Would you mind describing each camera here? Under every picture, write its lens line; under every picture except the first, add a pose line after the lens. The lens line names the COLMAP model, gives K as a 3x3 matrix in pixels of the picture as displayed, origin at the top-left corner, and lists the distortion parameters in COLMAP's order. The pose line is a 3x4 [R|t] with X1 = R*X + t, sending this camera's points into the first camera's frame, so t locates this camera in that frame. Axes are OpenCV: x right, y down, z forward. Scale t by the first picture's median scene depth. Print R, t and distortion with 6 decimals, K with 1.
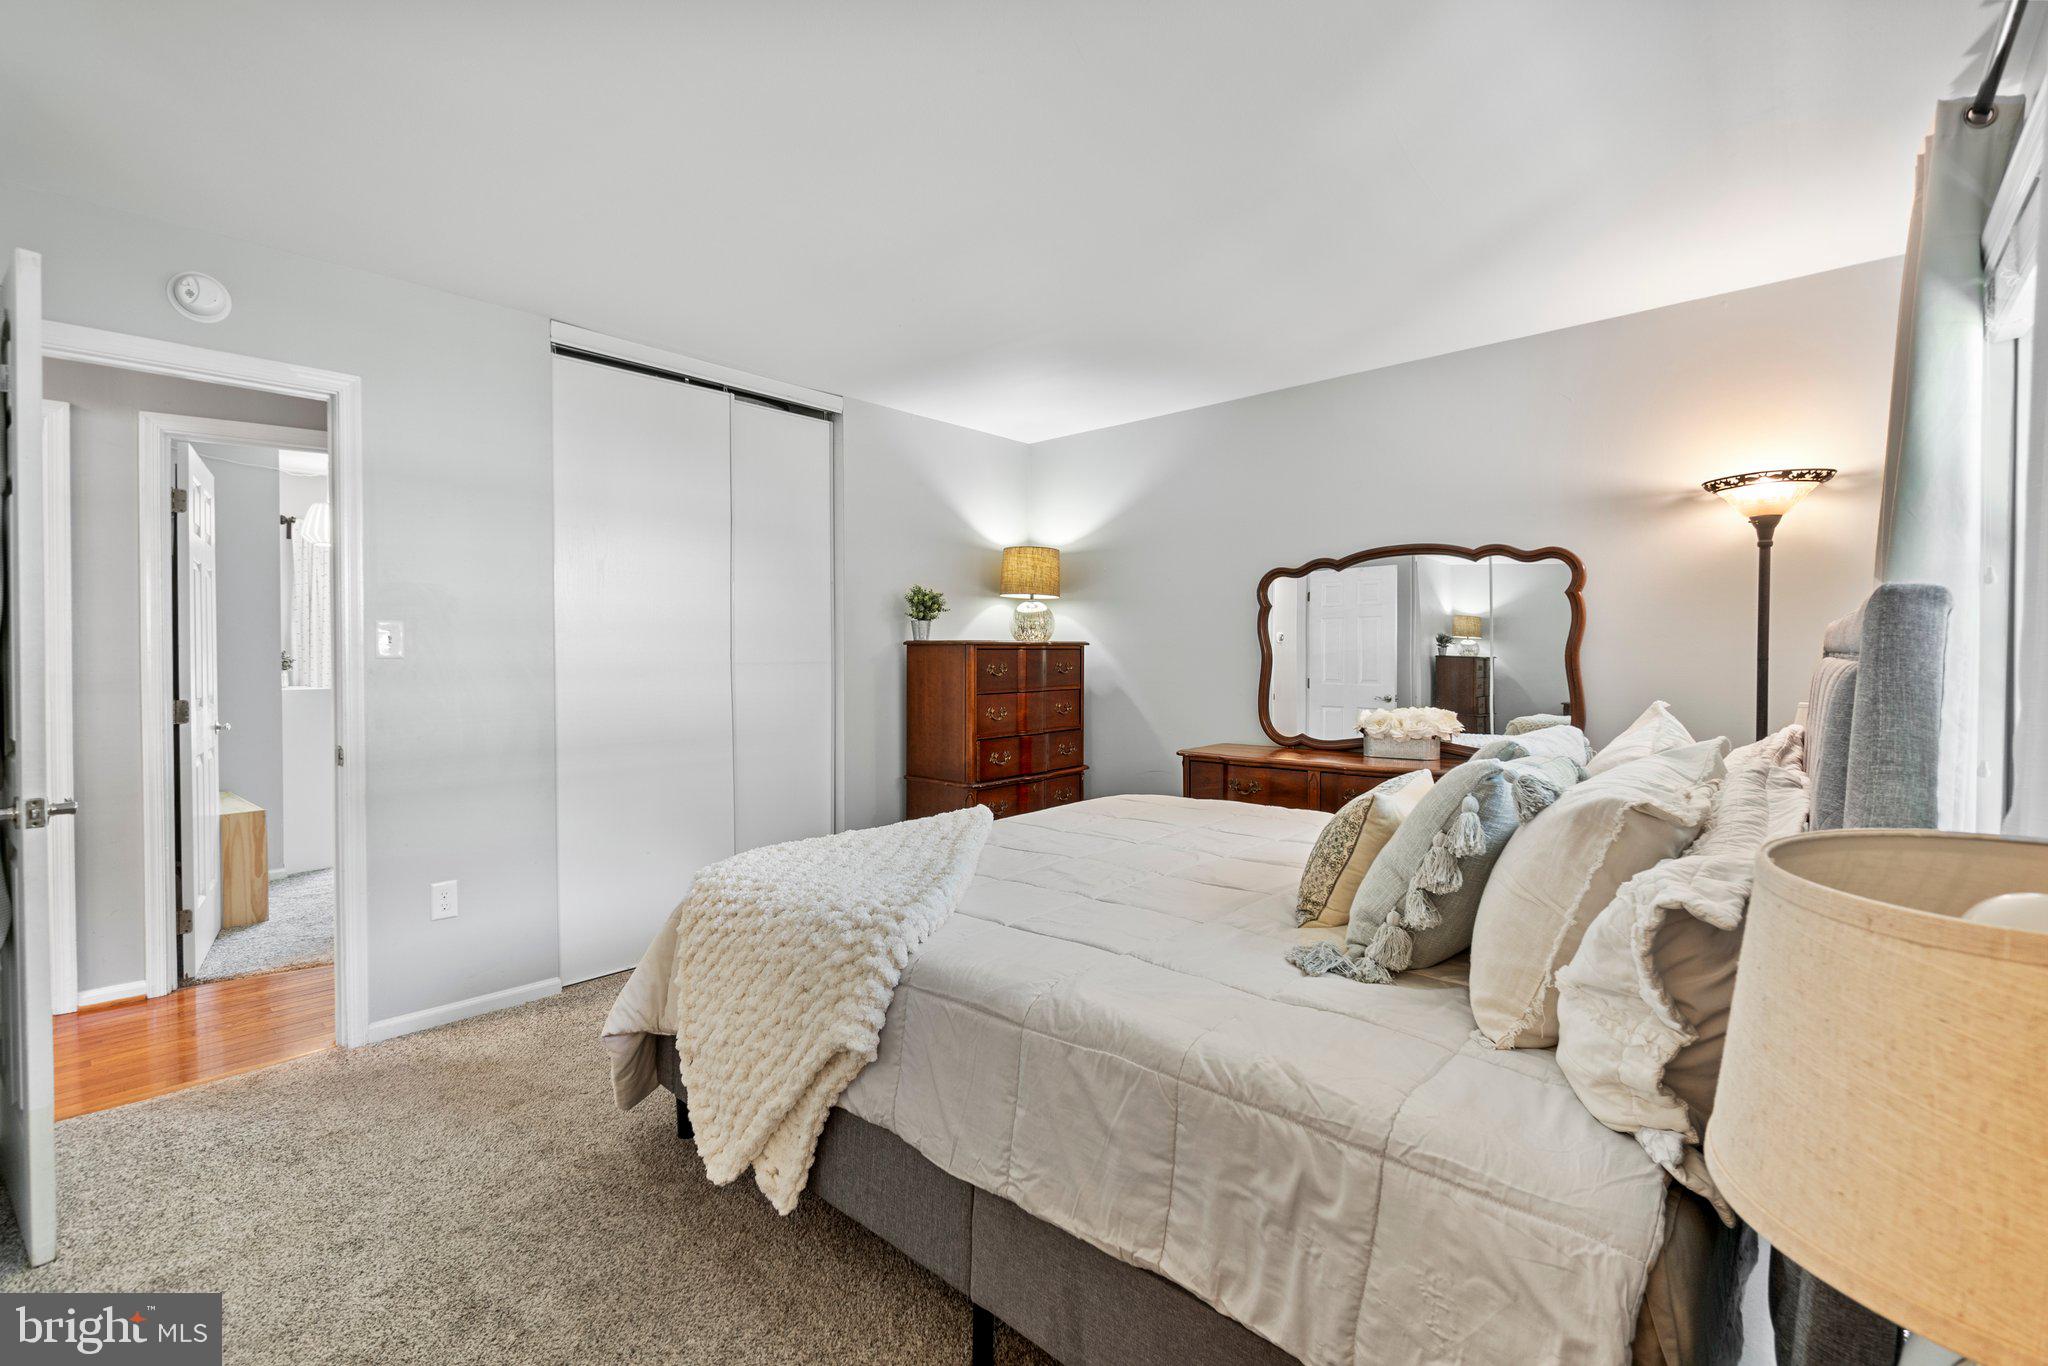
lens RADIAL K [[898.4, 0, 988.2], [0, 898.4, 669.9], [0, 0, 1]] dist [-0.012397, 0.000638]
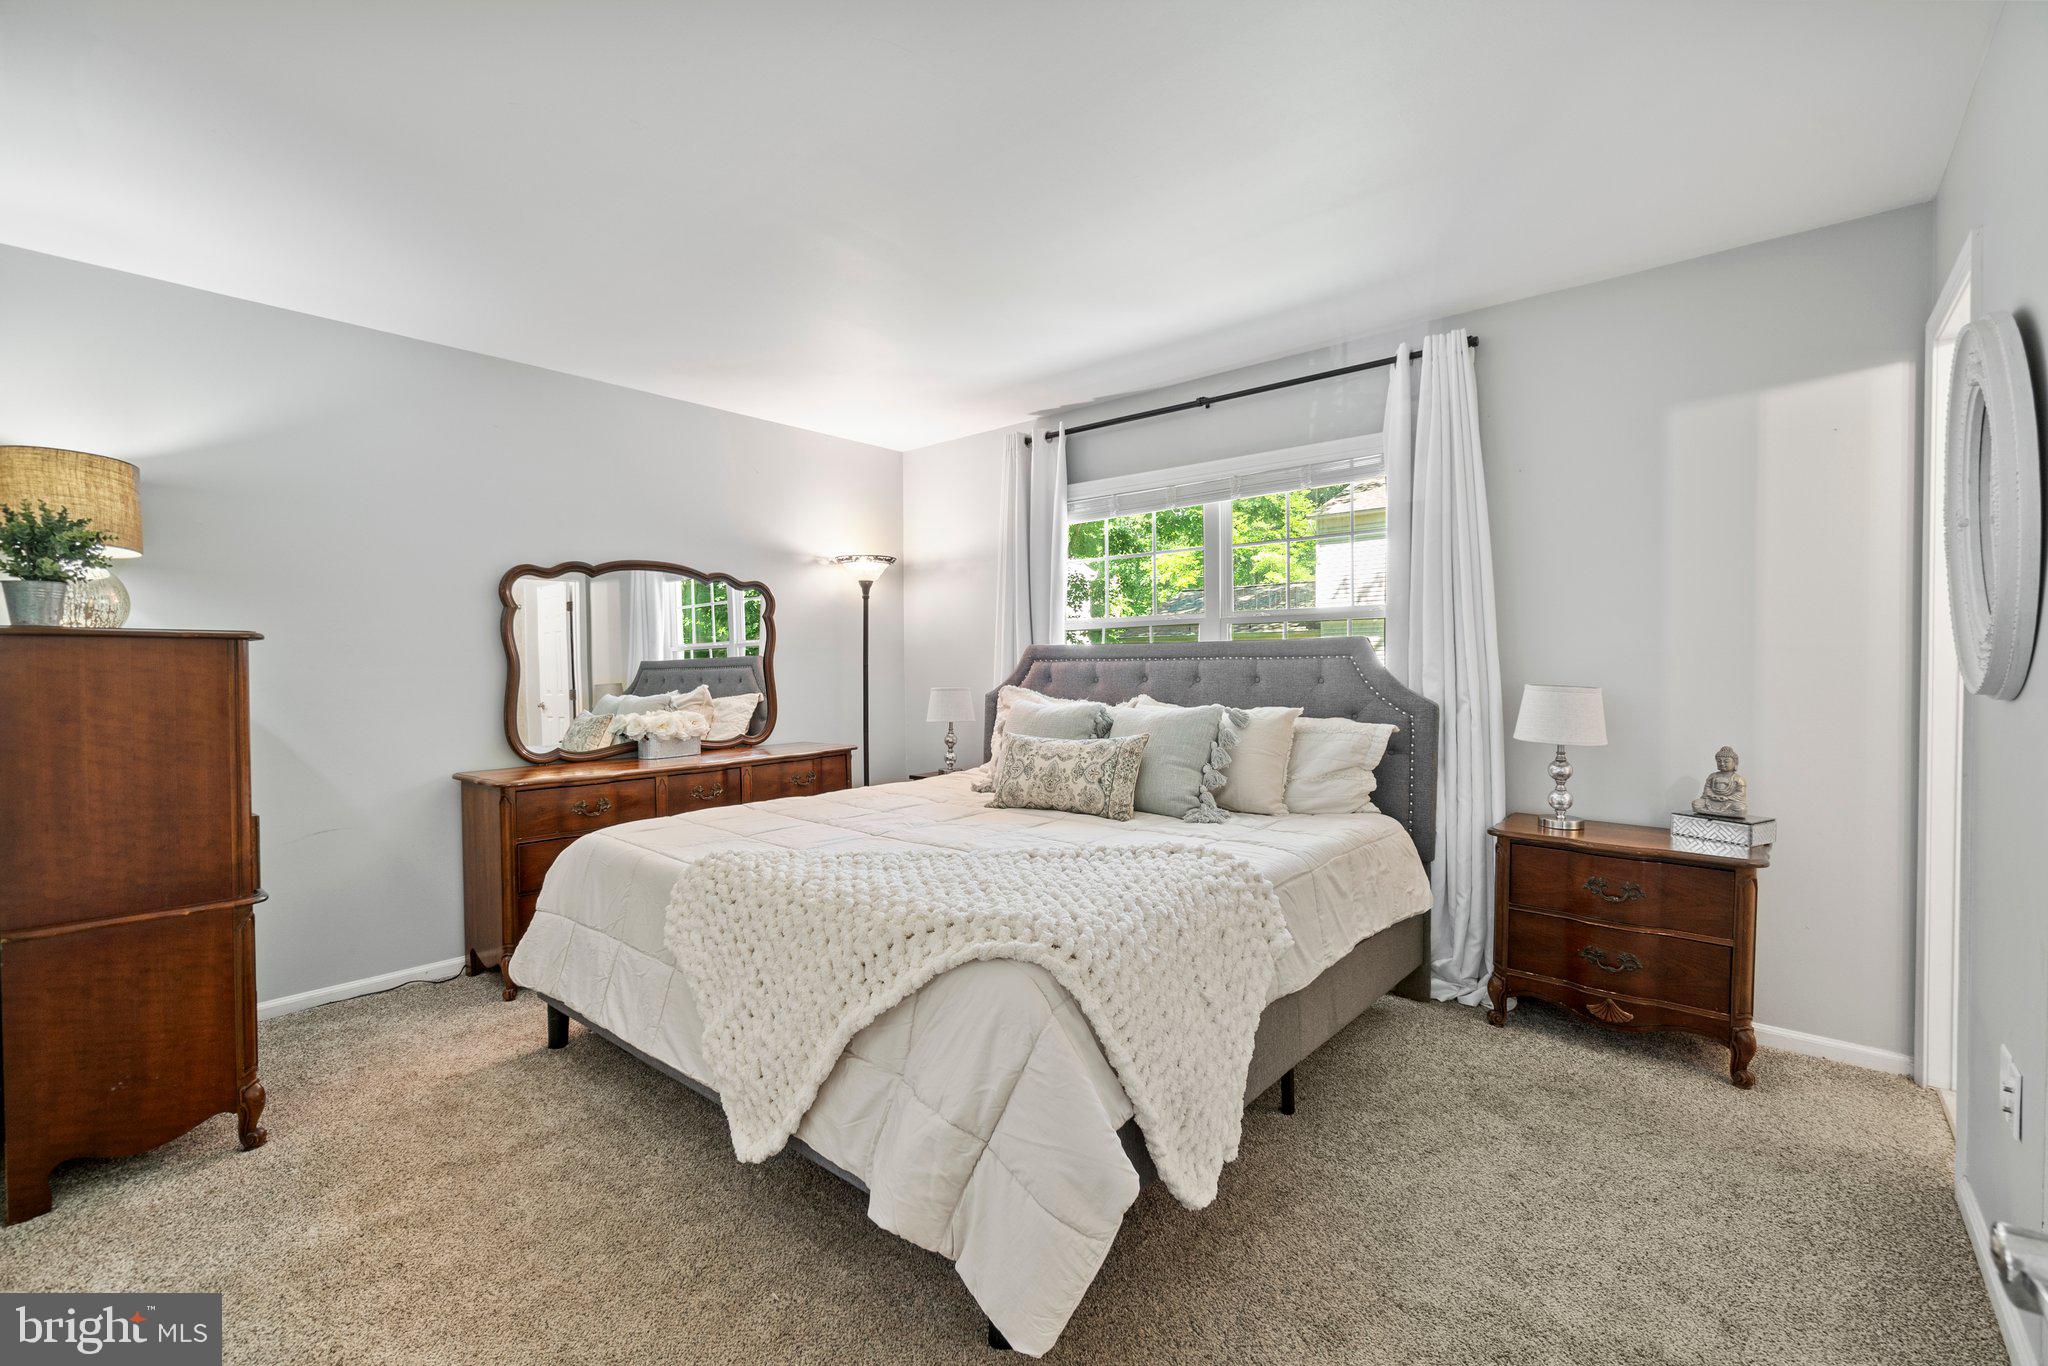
lens RADIAL K [[898.4, 0, 988.2], [0, 898.4, 669.9], [0, 0, 1]] dist [-0.012397, 0.000638]
pose [[-0.038425, -0.000951, 0.999261, -0.608558], [0.020854, 0.999781, 0.001753, -0.001645], [-0.999044, 0.020906, -0.038397, 0.608284]]
